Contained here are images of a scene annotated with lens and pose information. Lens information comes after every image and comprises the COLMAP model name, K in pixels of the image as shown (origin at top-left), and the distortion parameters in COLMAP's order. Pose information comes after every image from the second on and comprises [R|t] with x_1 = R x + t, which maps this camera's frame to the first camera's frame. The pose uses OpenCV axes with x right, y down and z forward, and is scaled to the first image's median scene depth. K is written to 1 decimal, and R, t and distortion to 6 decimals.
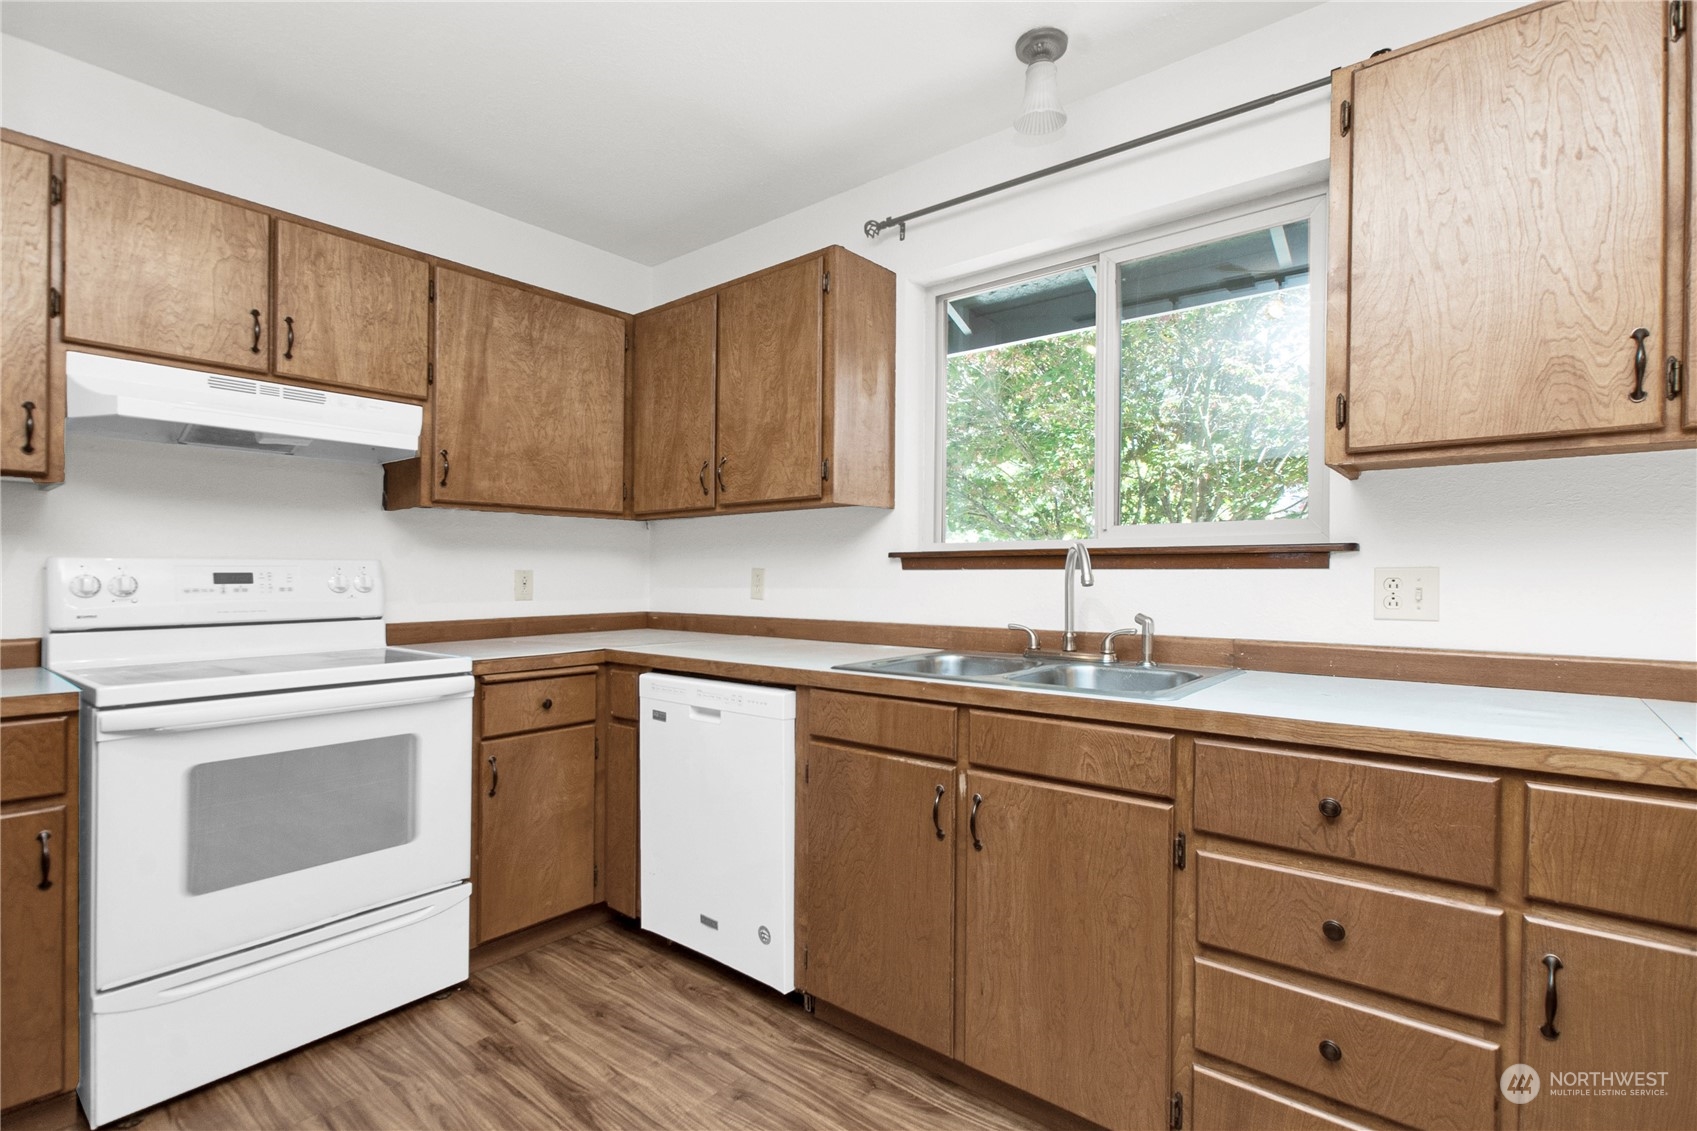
lens RADIAL K [[806.8, 0, 853.9], [0, 806.8, 550.0], [0, 0, 1]] dist [-0.005643, 0.003939]
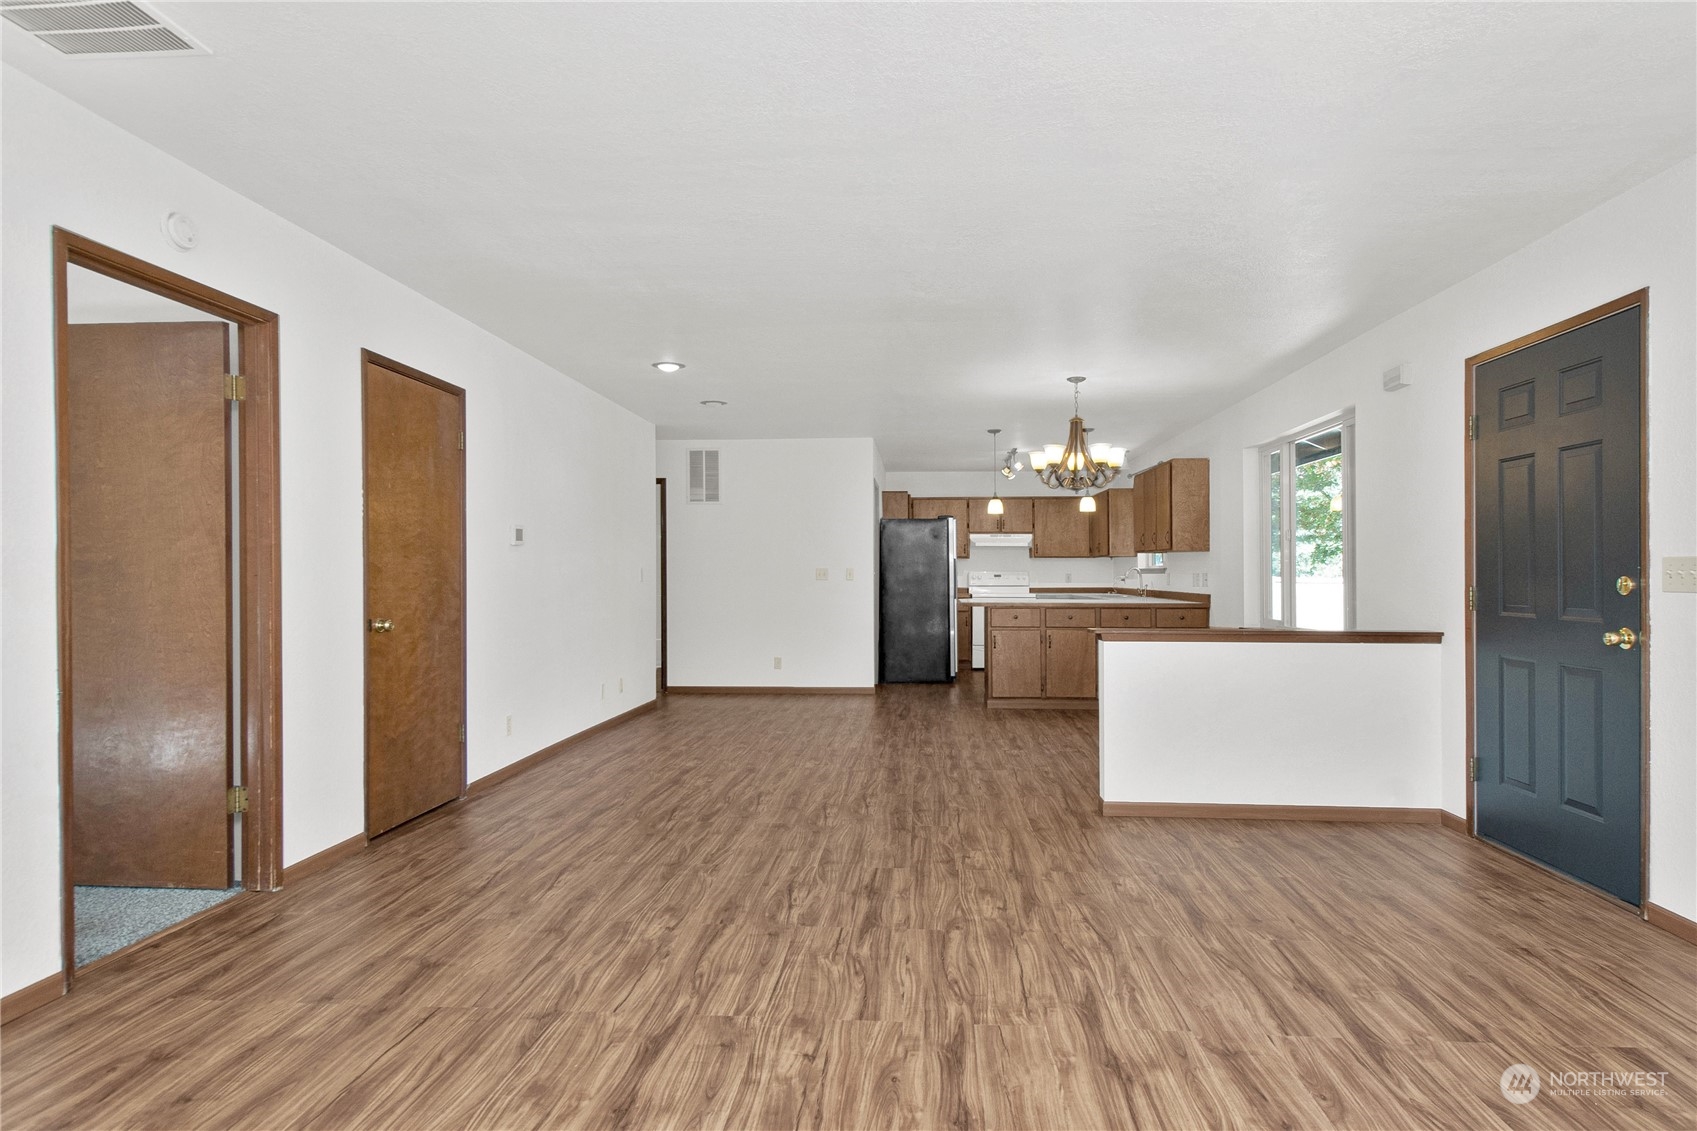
lens RADIAL K [[916.7, 0, 852.8], [0, 916.7, 542.7], [0, 0, 1]] dist [0.010537, -0.002348]
pose [[0.551258, -0.030013, -0.833795, 2.856789], [0.030946, 0.999401, -0.015514, -0.091624], [0.833761, -0.017250, 0.551856, -2.347490]]
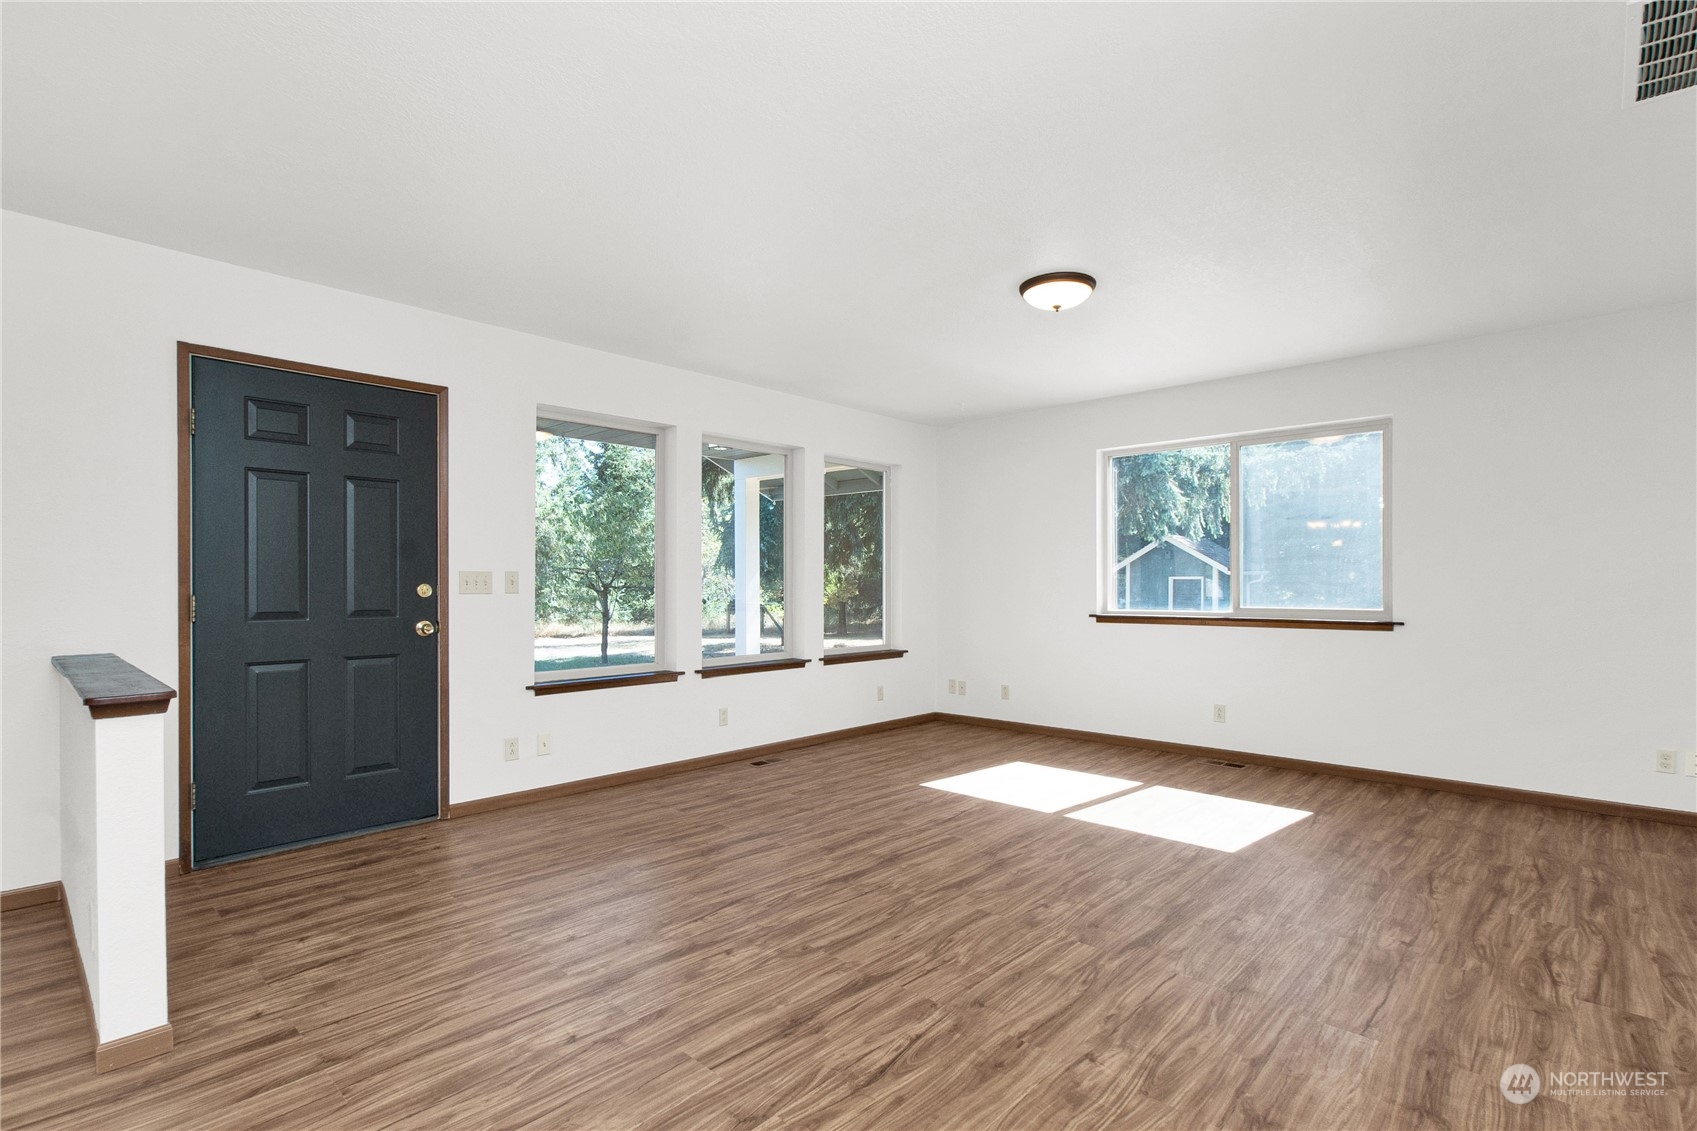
lens RADIAL K [[806.8, 0, 847.8], [0, 806.8, 581.4], [0, 0, 1]] dist [-0.005643, 0.003939]
pose [[0.092296, 0.002292, 0.995729, 0.898922], [-0.037704, 0.999288, 0.001195, -0.074267], [-0.995017, -0.037653, 0.092317, -1.711471]]
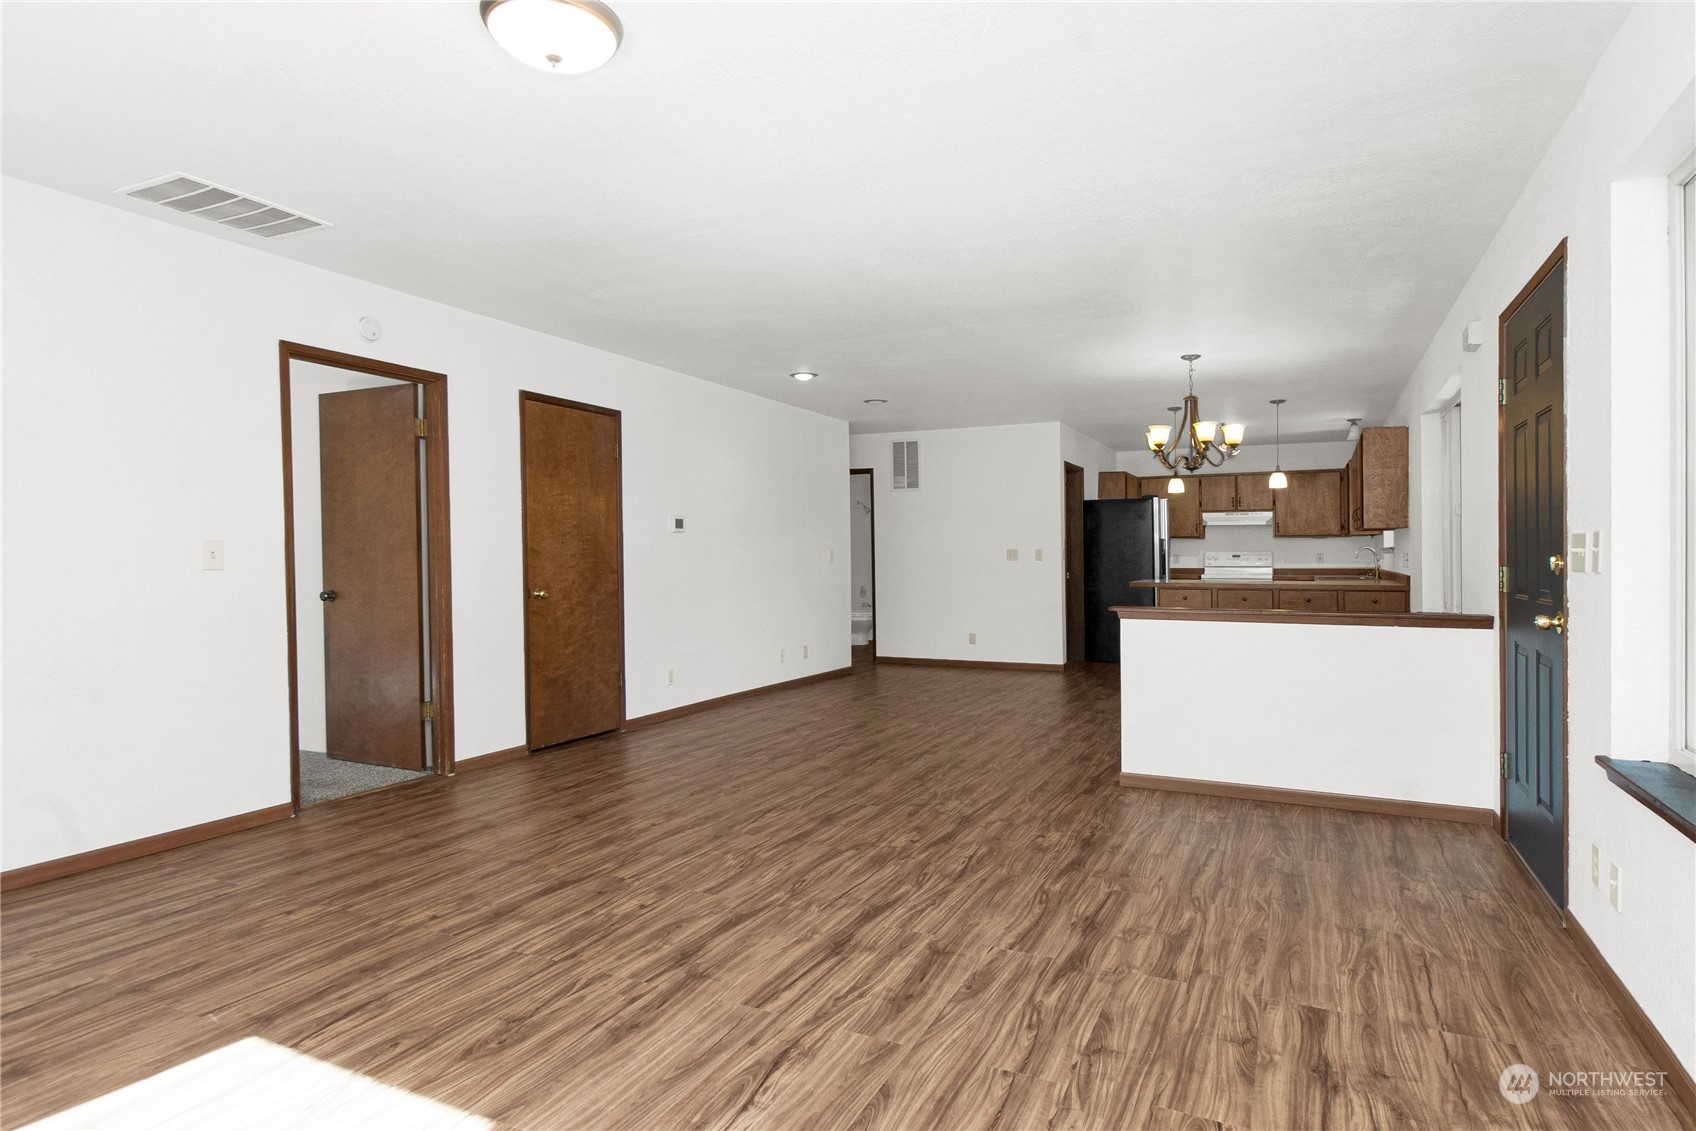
lens RADIAL K [[916.1, 0, 855.6], [0, 916.1, 534.0], [0, 0, 1]] dist [0.010537, -0.002348]
pose [[0.207694, -0.025202, -0.977869, 3.334632], [0.038833, 0.999092, -0.017501, -0.071785], [0.977423, -0.034339, 0.208484, -1.866698]]
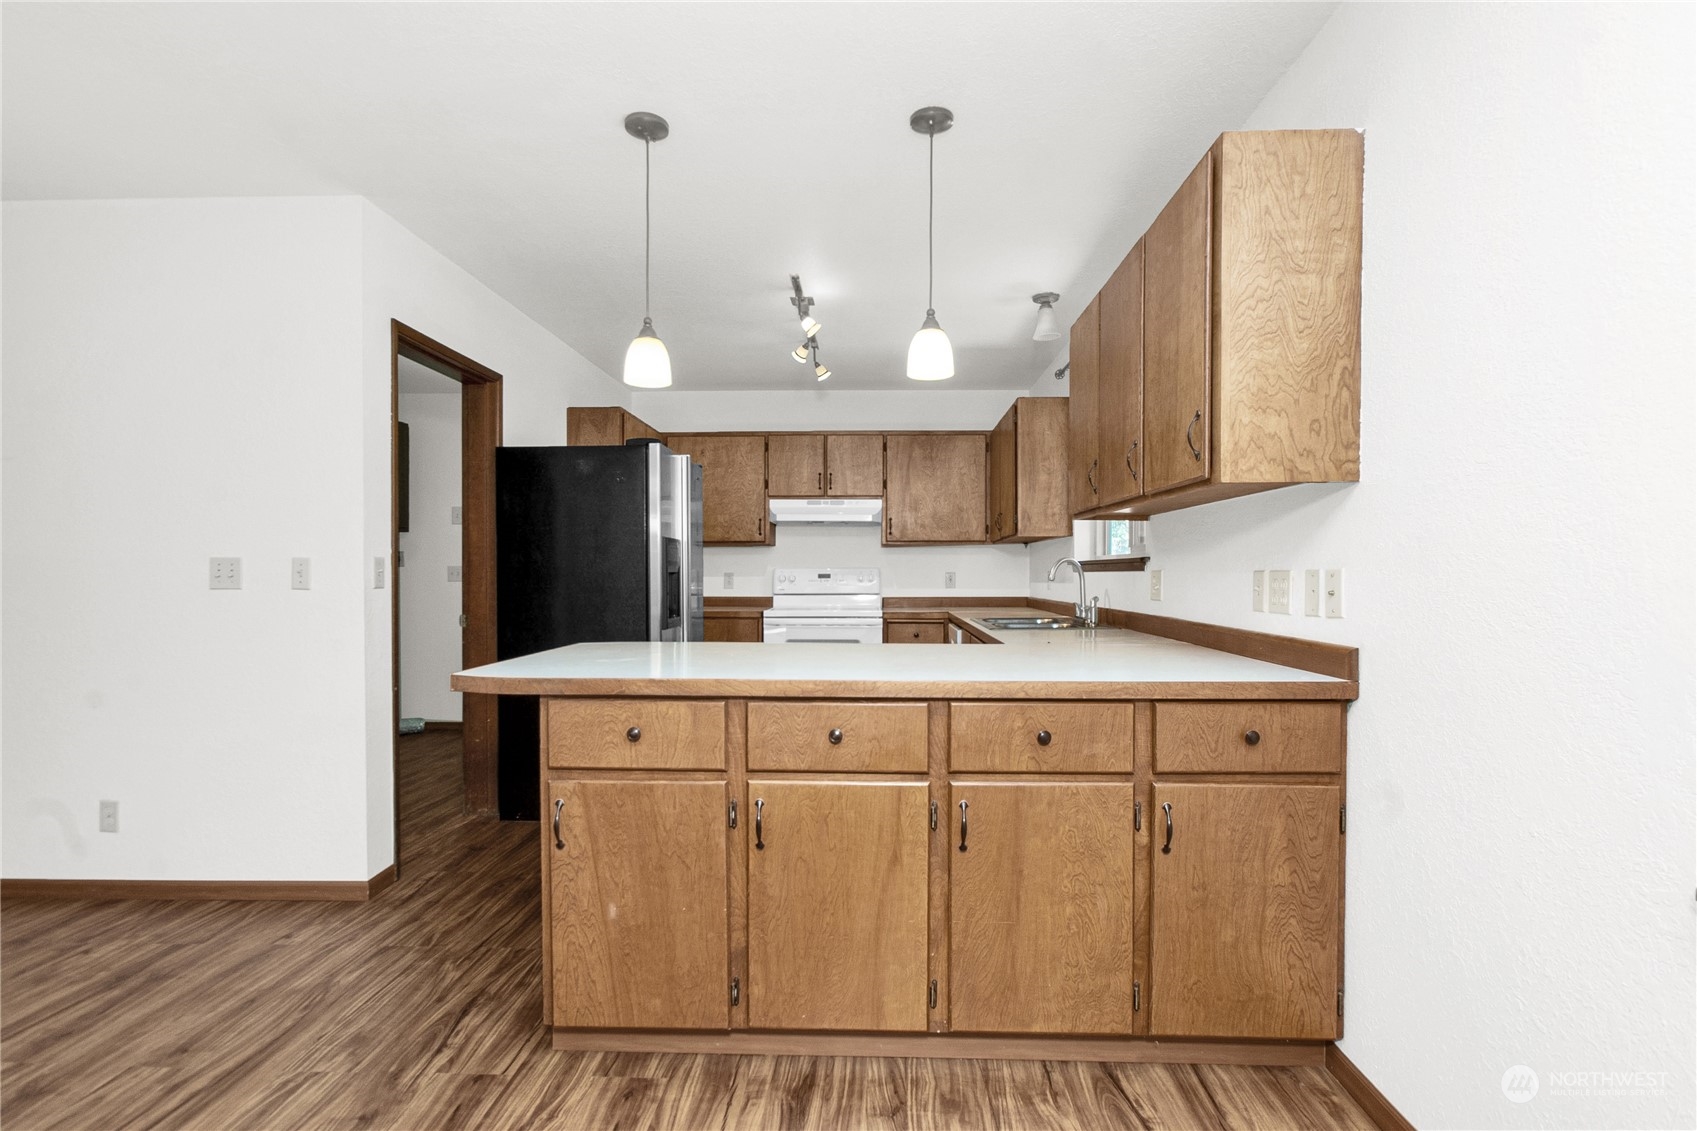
lens RADIAL K [[806.8, 0, 853.5], [0, 806.8, 586.5], [0, 0, 1]] dist [-0.005643, 0.003939]
pose [[0.590632, 0.013288, -0.806831, 1.232890], [0.029830, 0.998821, 0.038287, -0.025232], [0.806389, -0.046681, 0.589540, -0.402089]]
